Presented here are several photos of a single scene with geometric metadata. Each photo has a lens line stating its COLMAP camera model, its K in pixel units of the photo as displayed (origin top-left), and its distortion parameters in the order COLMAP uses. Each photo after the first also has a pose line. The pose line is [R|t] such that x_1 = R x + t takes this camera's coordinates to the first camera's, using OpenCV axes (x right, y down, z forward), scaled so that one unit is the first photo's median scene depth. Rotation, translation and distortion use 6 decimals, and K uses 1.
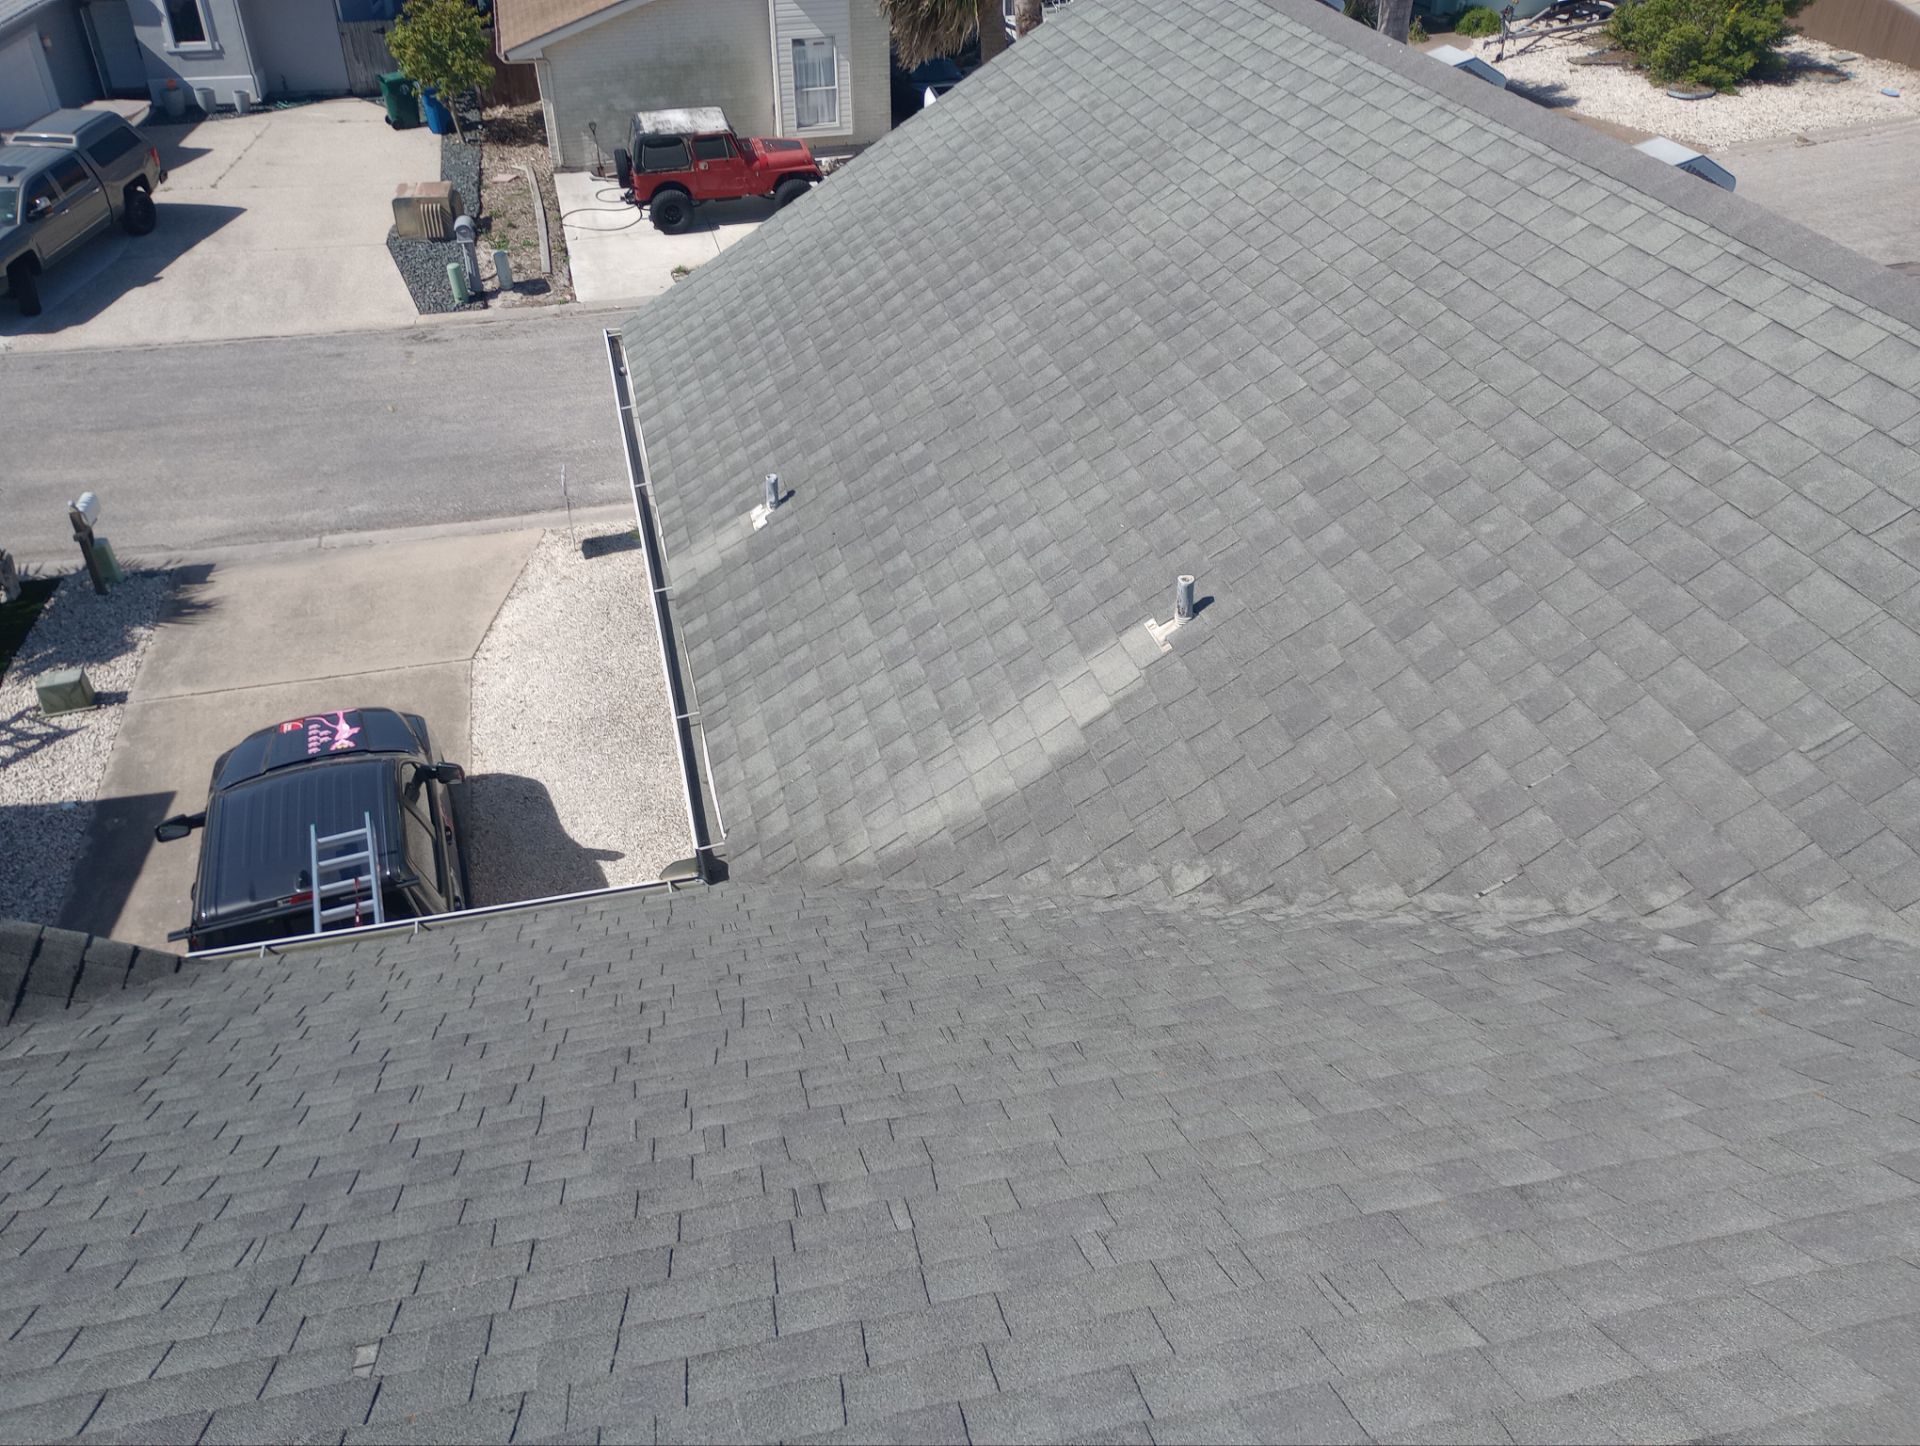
lens RADIAL K [[1605.1, 0, 989.7], [0, 1605.1, 711.3], [0, 0, 1]] dist [0.051984, -0.066009]
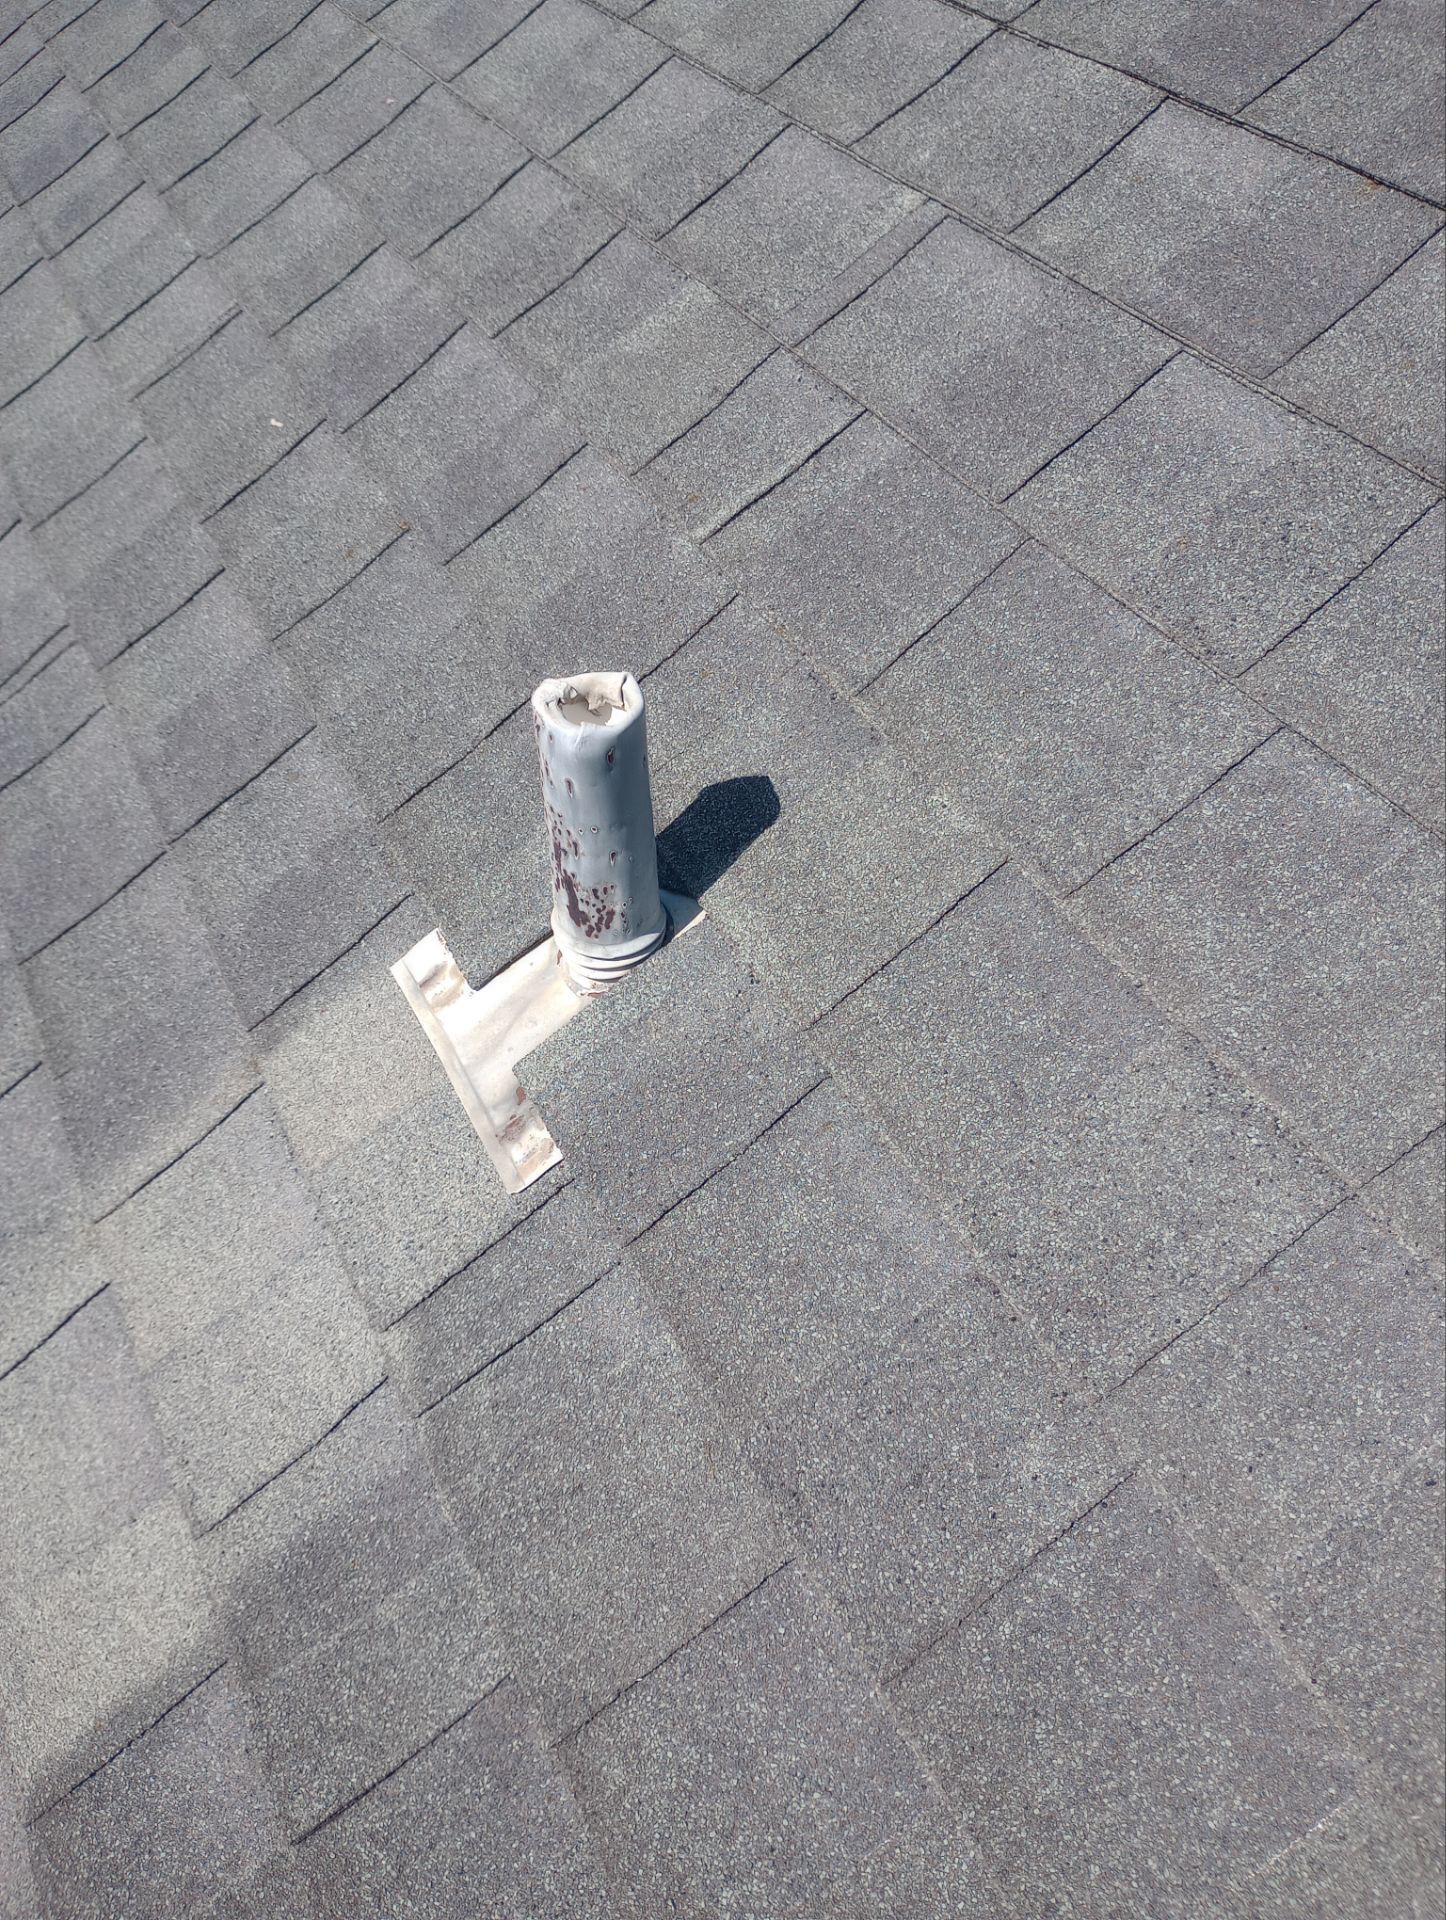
lens RADIAL K [[1605.1, 0, 721.7], [0, 1605.1, 946.2], [0, 0, 1]] dist [0.051984, -0.066009]
pose [[0.975007, -0.149274, 0.164554, 0.032648], [0.119904, 0.977079, 0.175896, -0.026408], [-0.187039, -0.151769, 0.970558, 0.261773]]
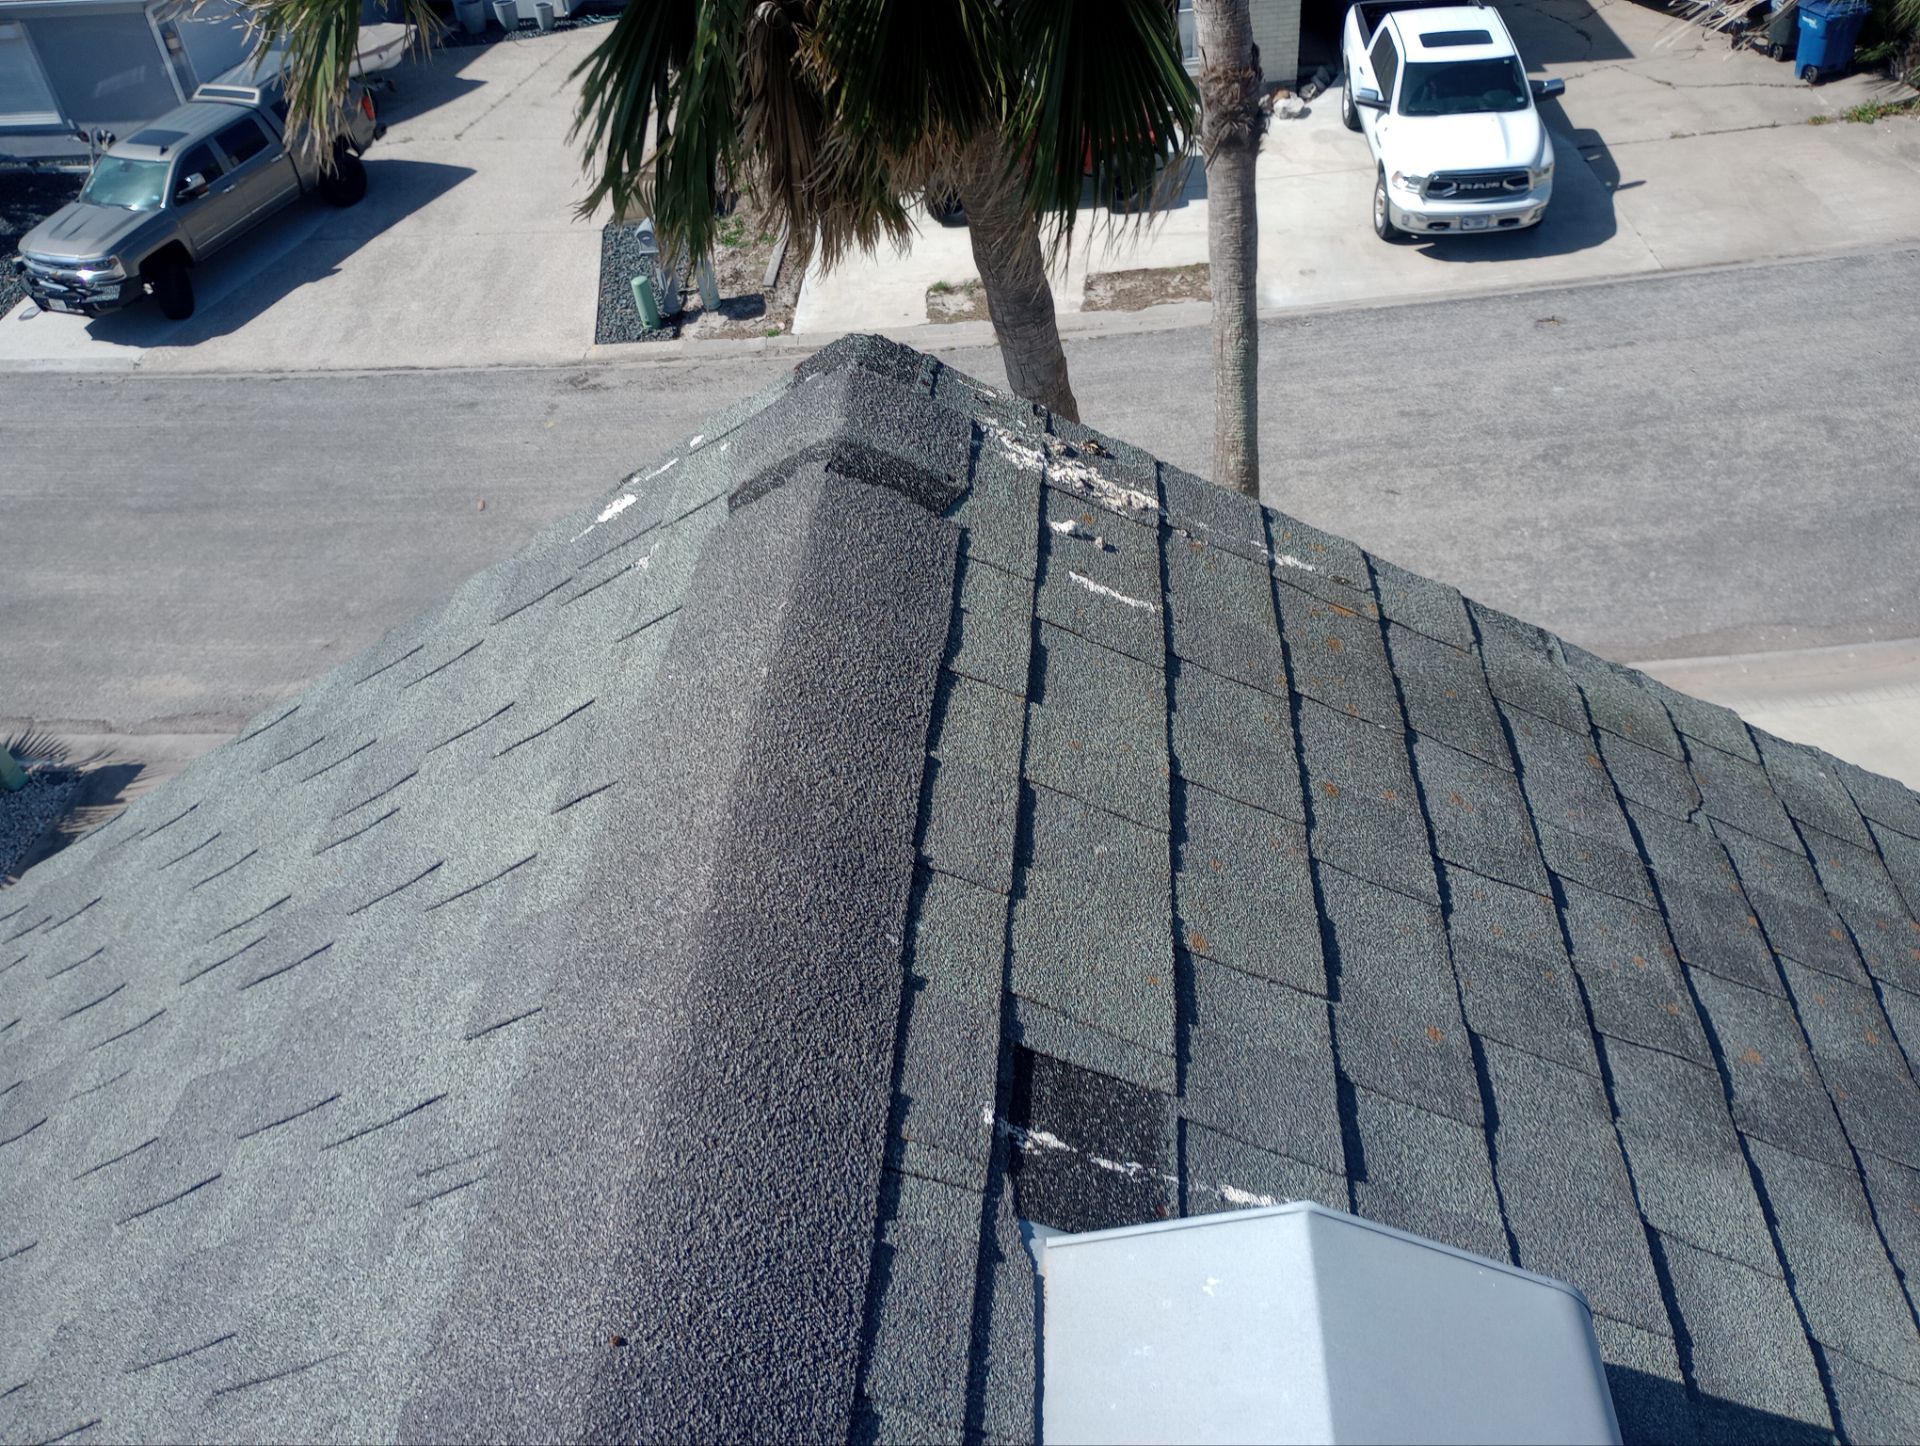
lens RADIAL K [[1622.6, 0, 964.6], [0, 1622.6, 718.6], [0, 0, 1]] dist [0.065266, -0.064690]
pose [[0.944598, 0.126027, -0.303070, 0.120939], [-0.097682, 0.989449, 0.106995, -0.291990], [0.313357, -0.071463, 0.946943, 0.533172]]
